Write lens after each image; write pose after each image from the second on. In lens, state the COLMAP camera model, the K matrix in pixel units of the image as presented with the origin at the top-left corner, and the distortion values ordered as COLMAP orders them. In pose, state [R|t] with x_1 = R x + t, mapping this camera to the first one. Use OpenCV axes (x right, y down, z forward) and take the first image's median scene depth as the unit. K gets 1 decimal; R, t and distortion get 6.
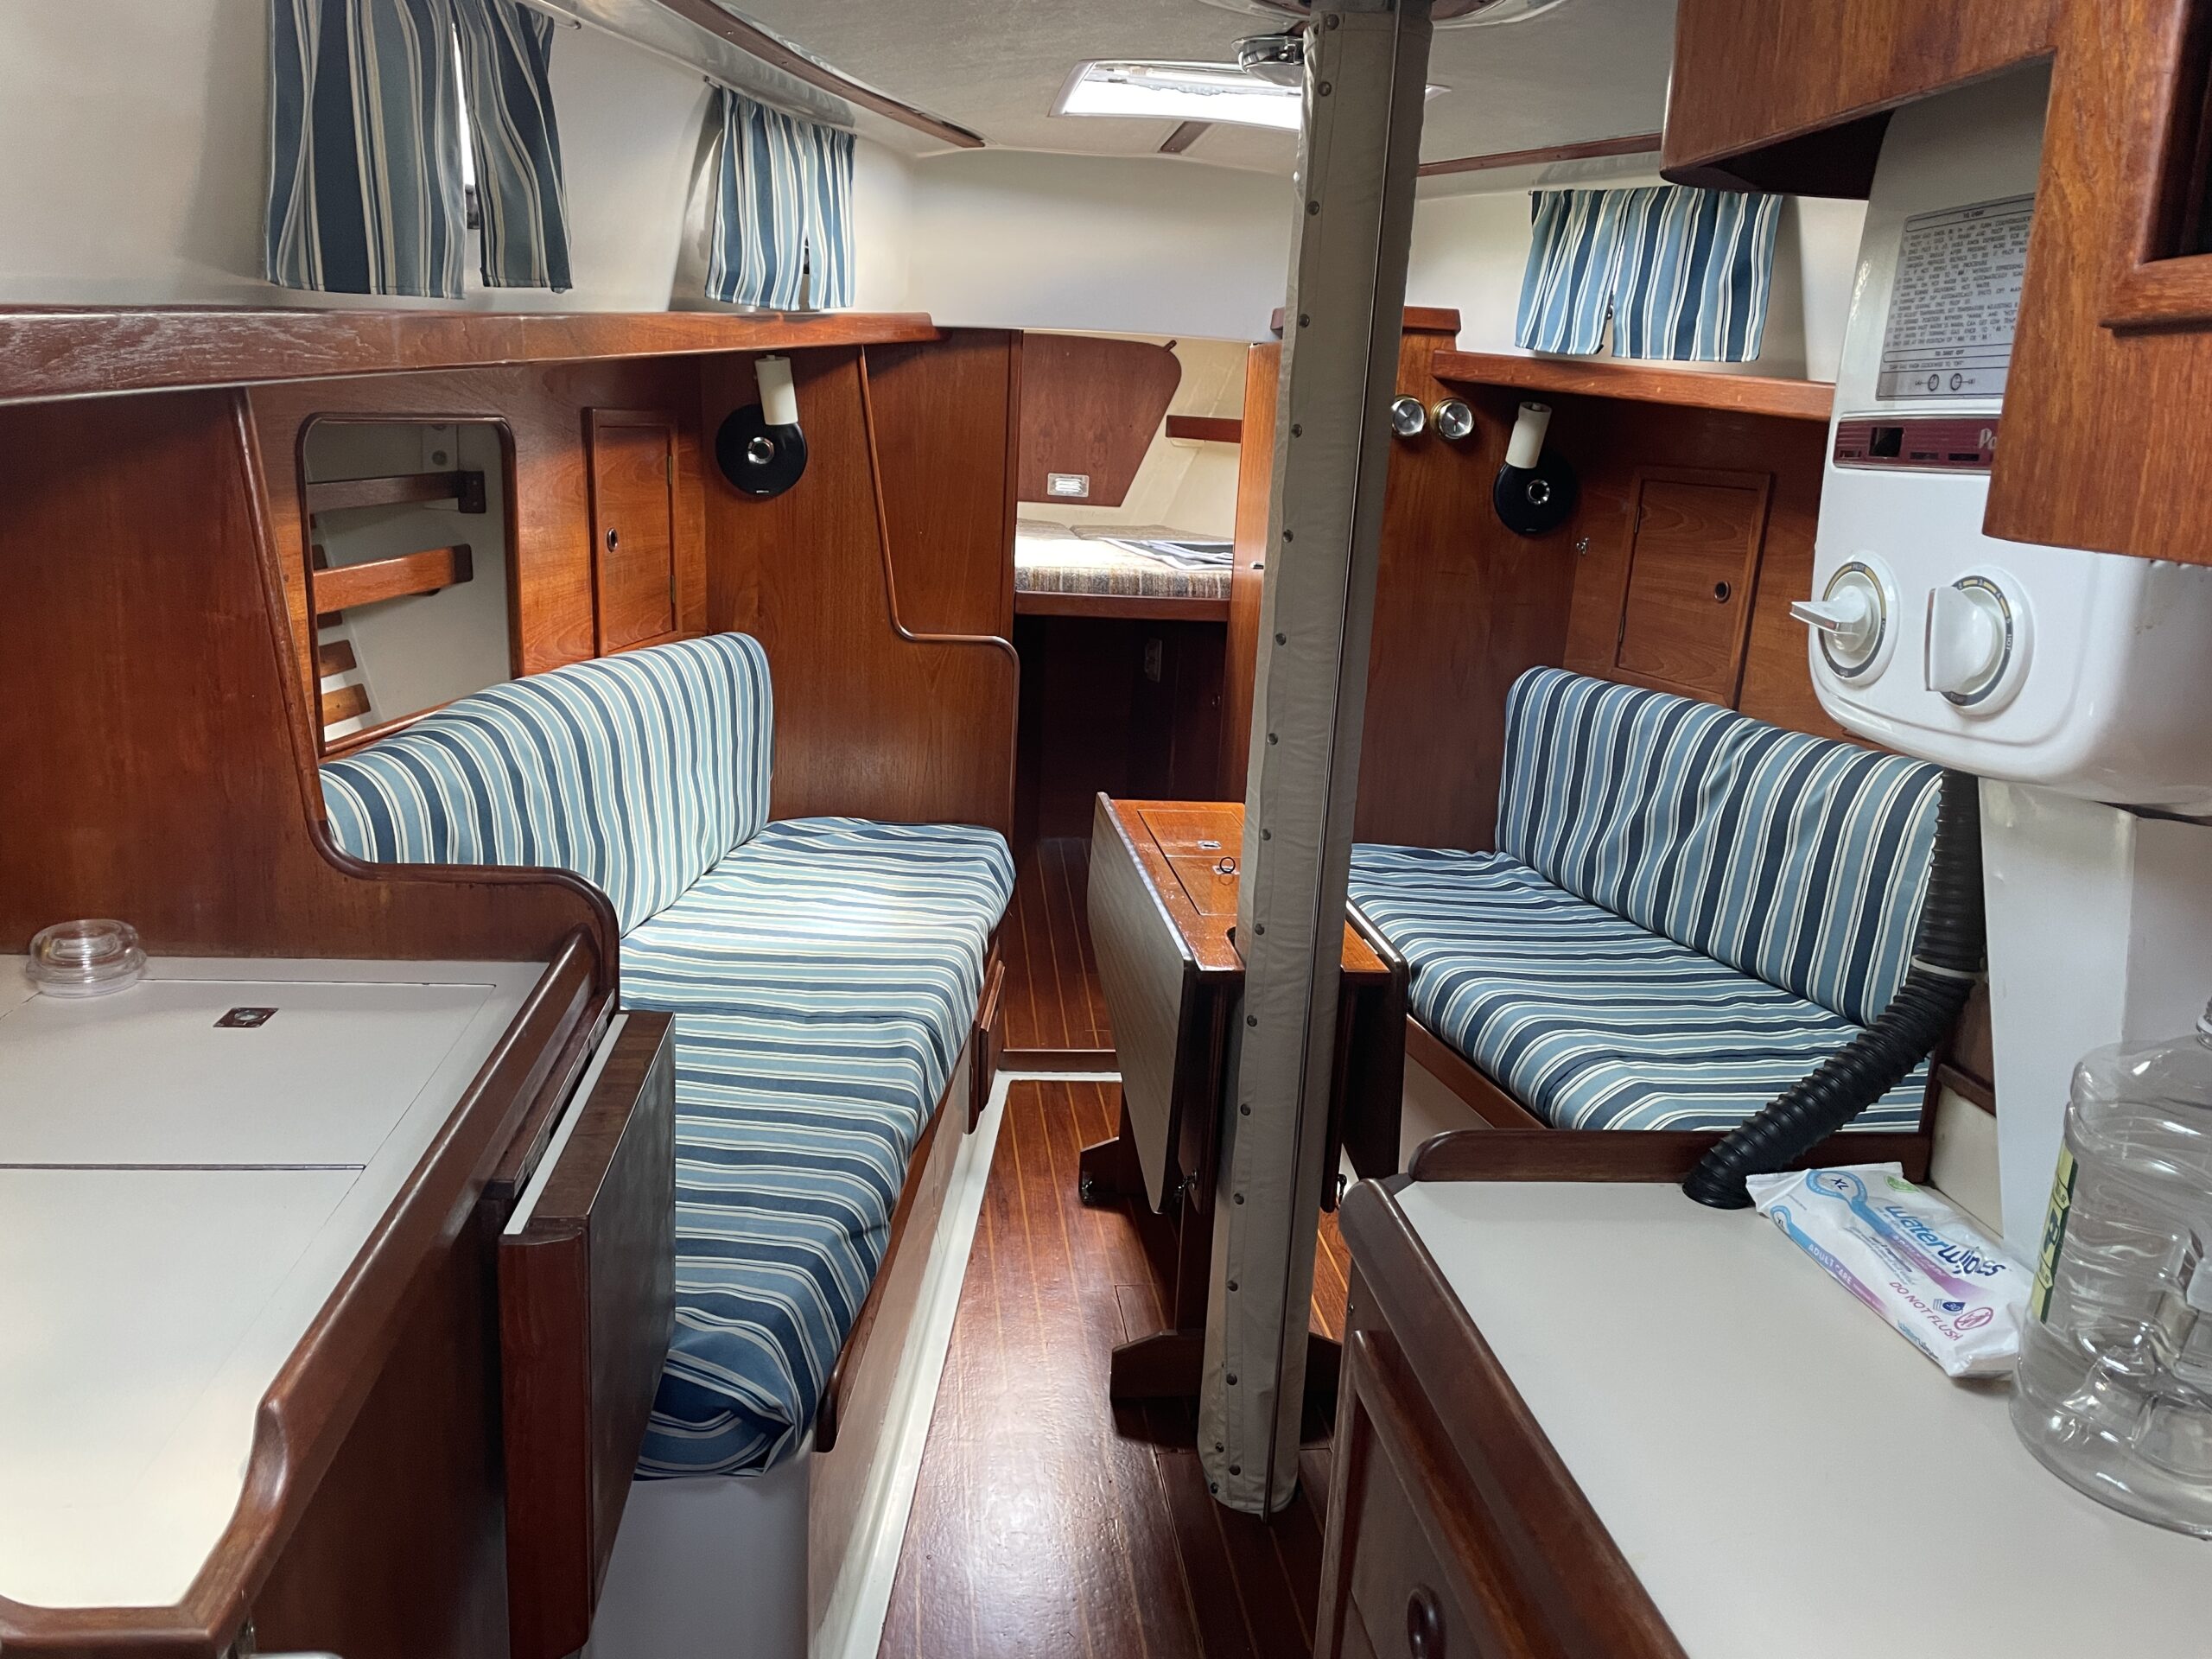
lens RADIAL K [[1657.8, 0, 1122.2], [0, 1657.8, 817.8], [0, 0, 1]] dist [0.087690, -0.123223]
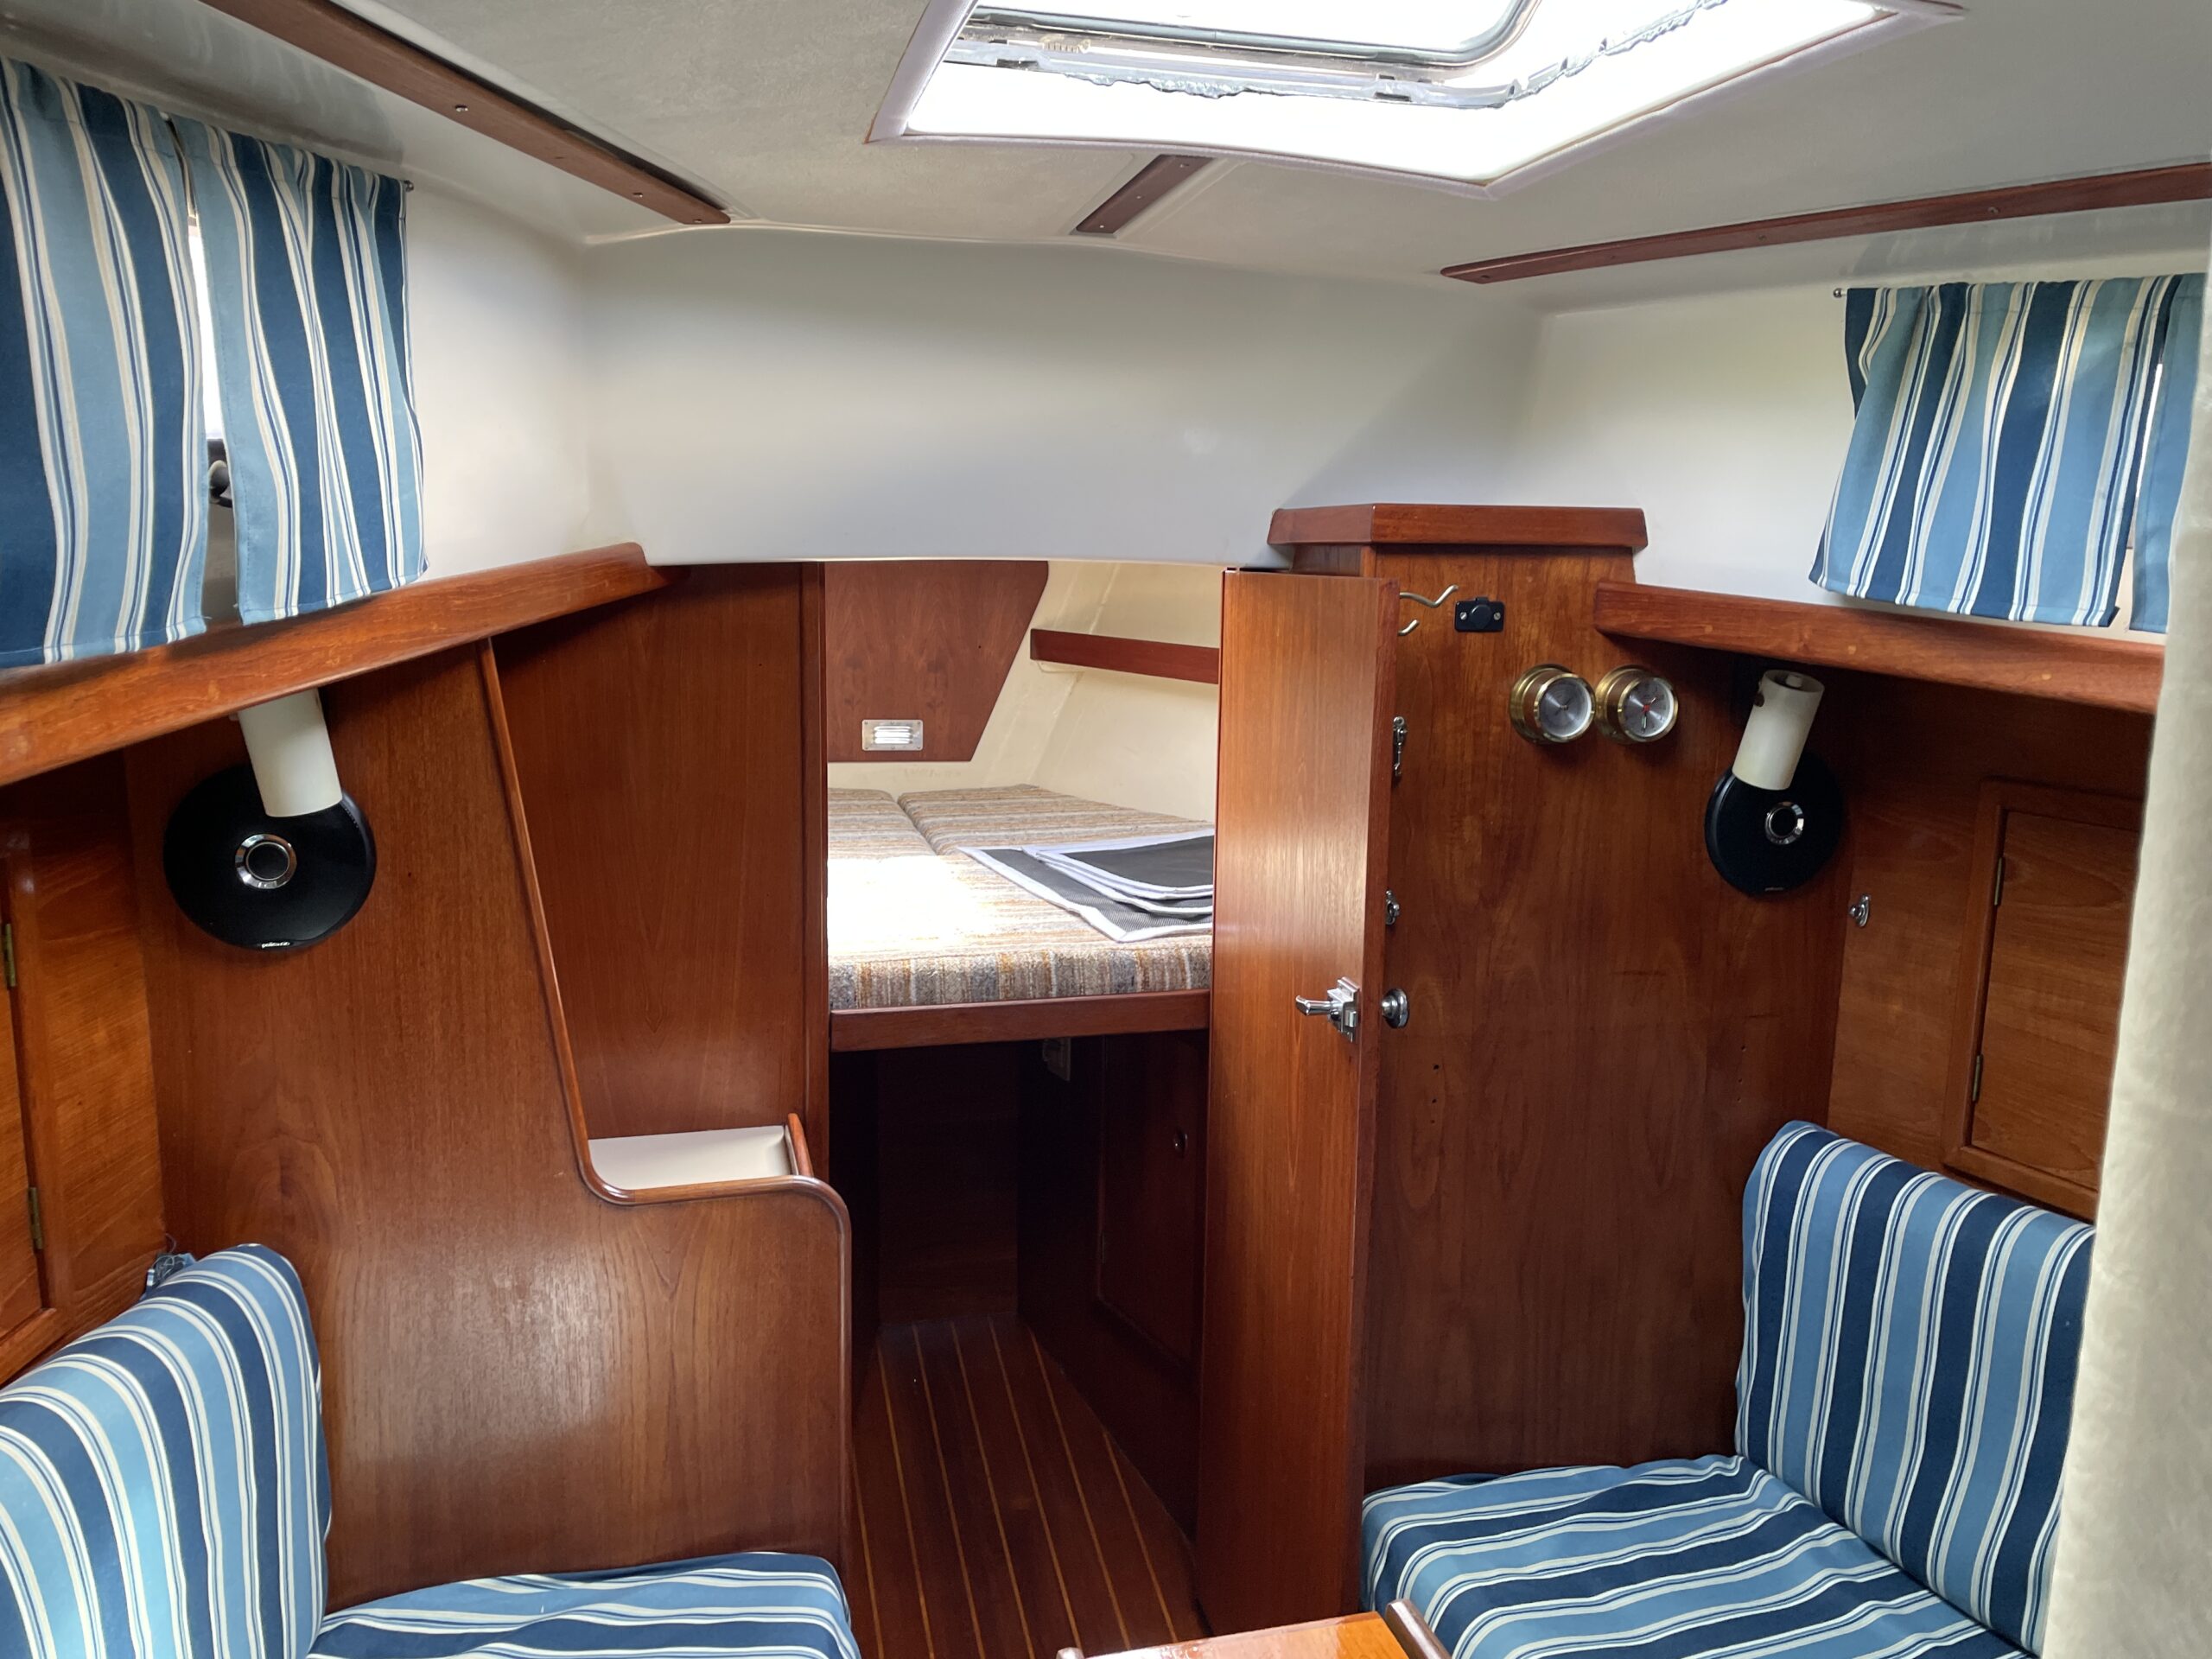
lens RADIAL K [[1657.8, 0, 1122.2], [0, 1657.8, 817.8], [0, 0, 1]] dist [0.087690, -0.123223]
pose [[0.991245, -0.055818, 0.119659, -0.037031], [0.063999, 0.995789, -0.065646, -0.190449], [-0.115491, 0.072729, 0.990642, 0.521545]]
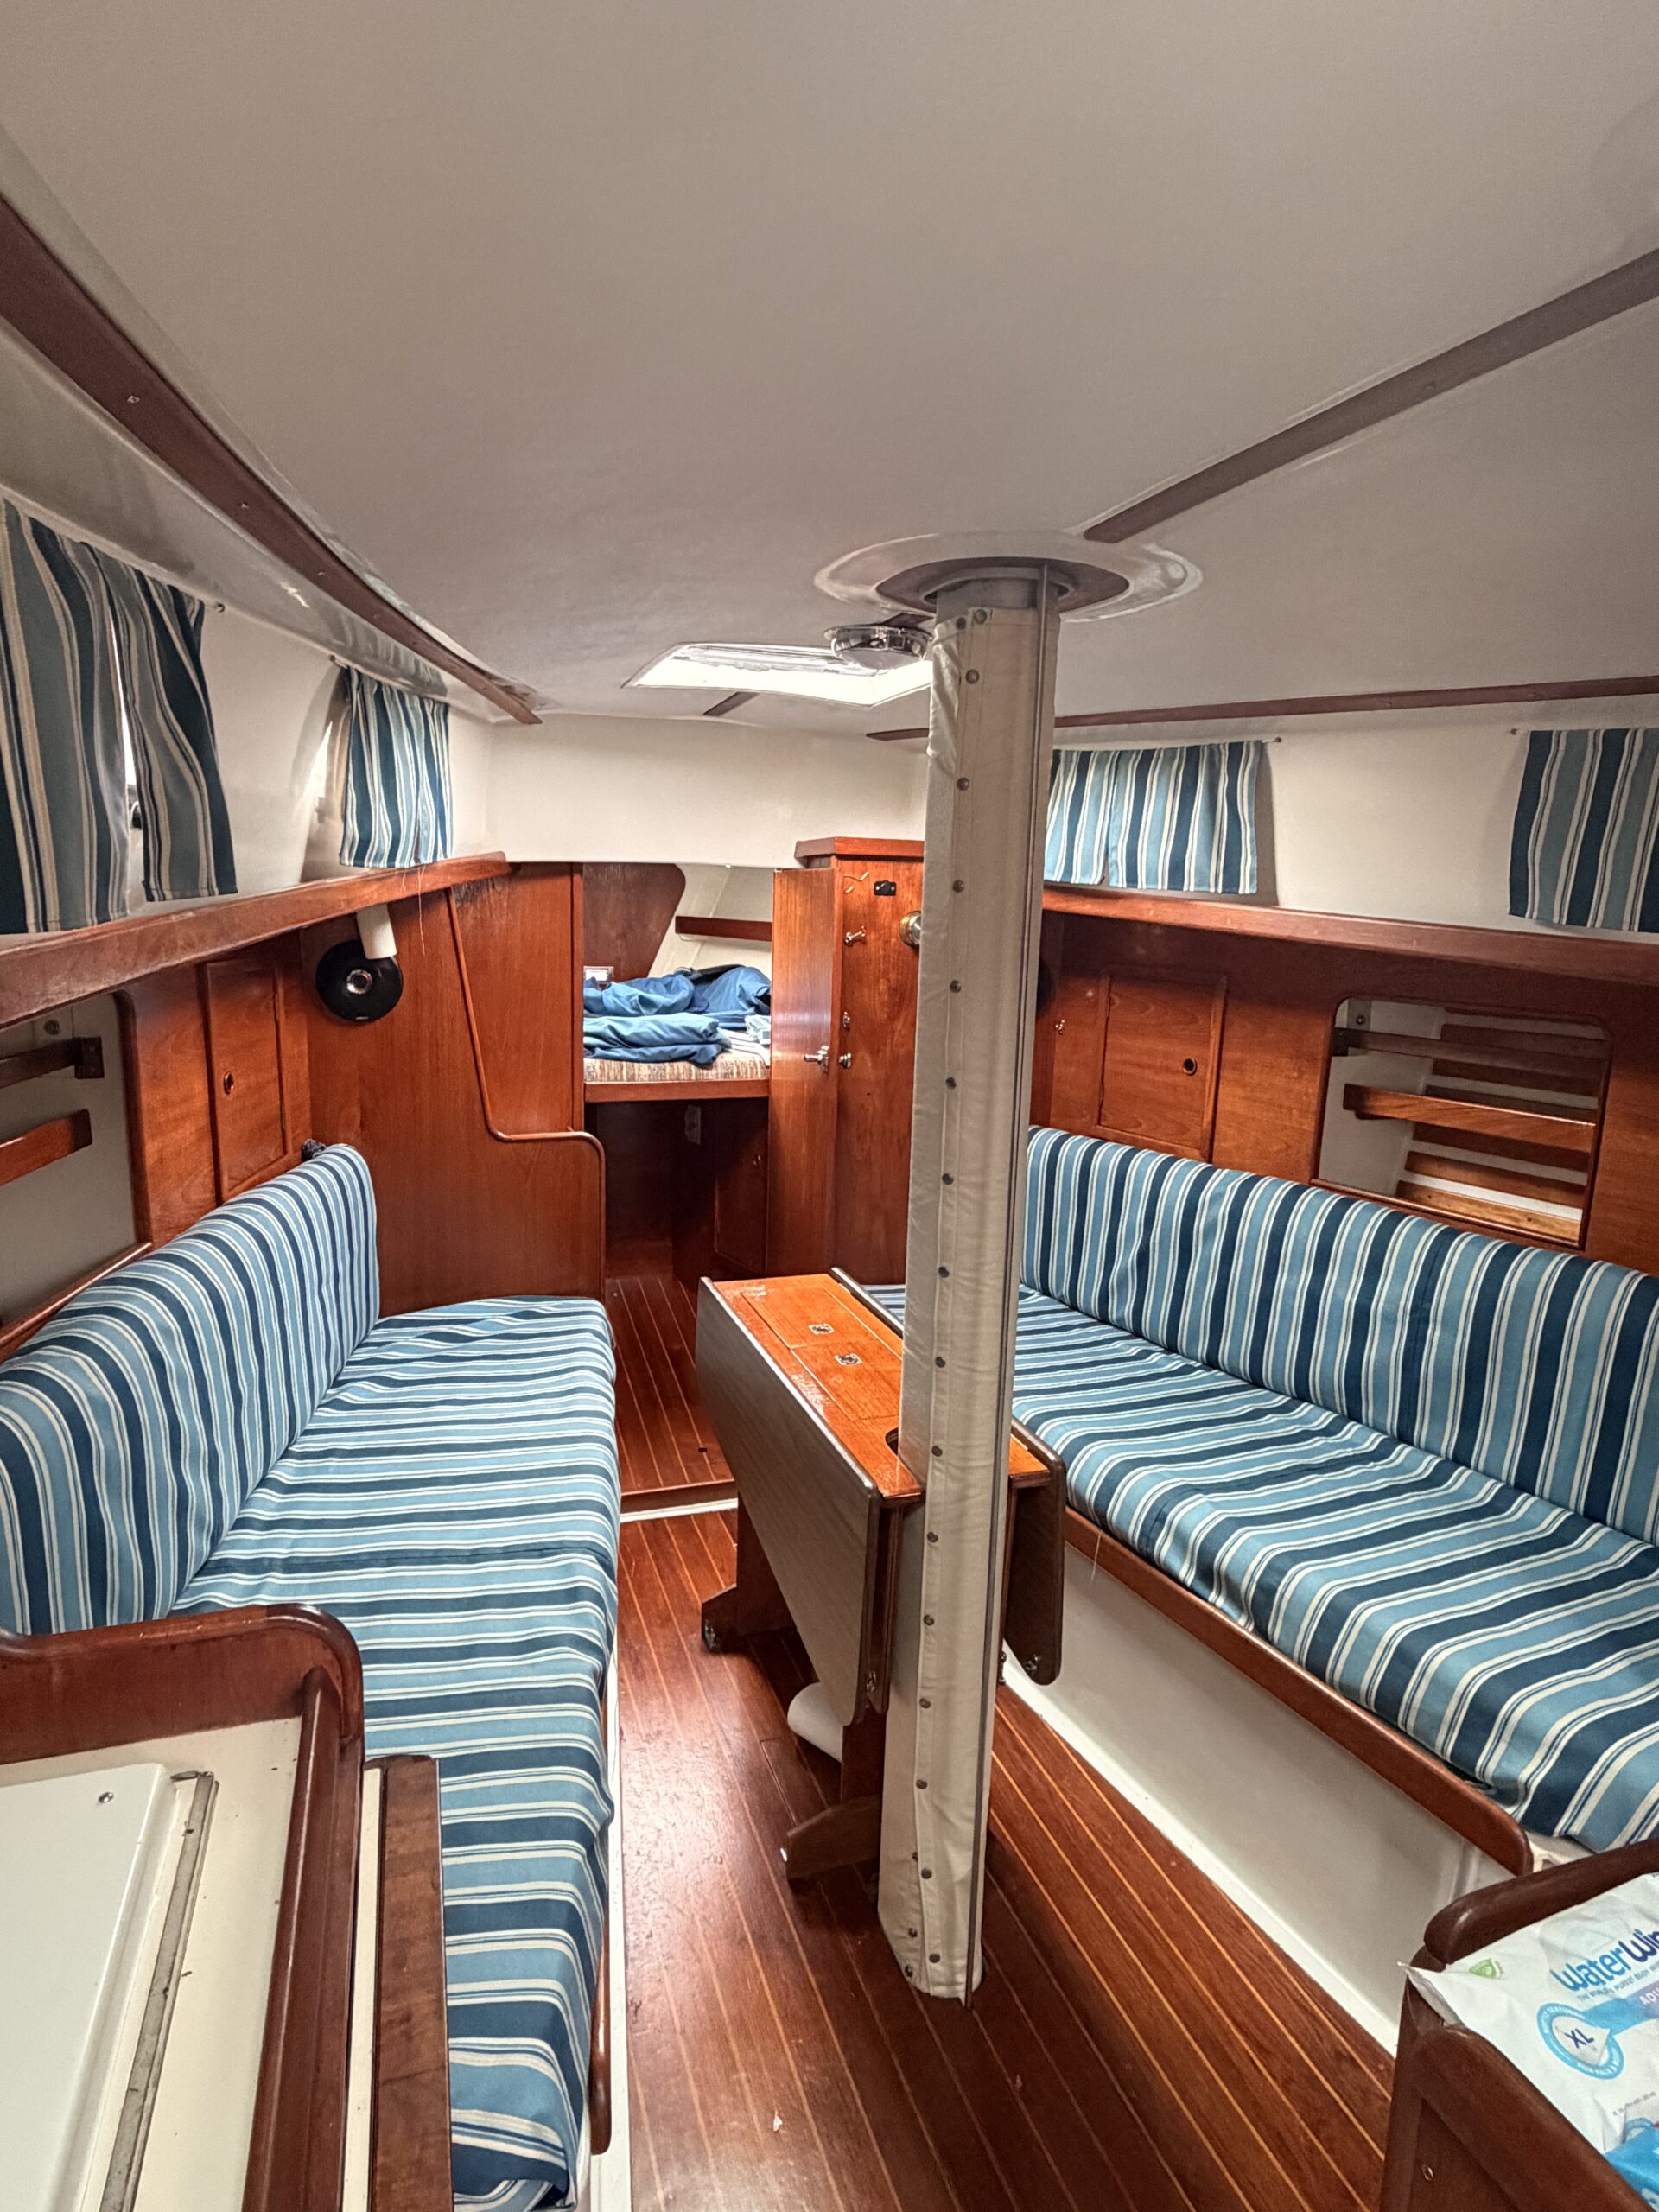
lens RADIAL K [[1248.3, 0, 835.0], [0, 1248.3, 1113.6], [0, 0, 1]] dist [-0.002346, -0.000423]
pose [[0.978030, -0.061195, 0.199279, -0.081988], [0.072137, 0.996233, -0.048115, -0.074015], [-0.195584, 0.061433, 0.978761, 0.150928]]
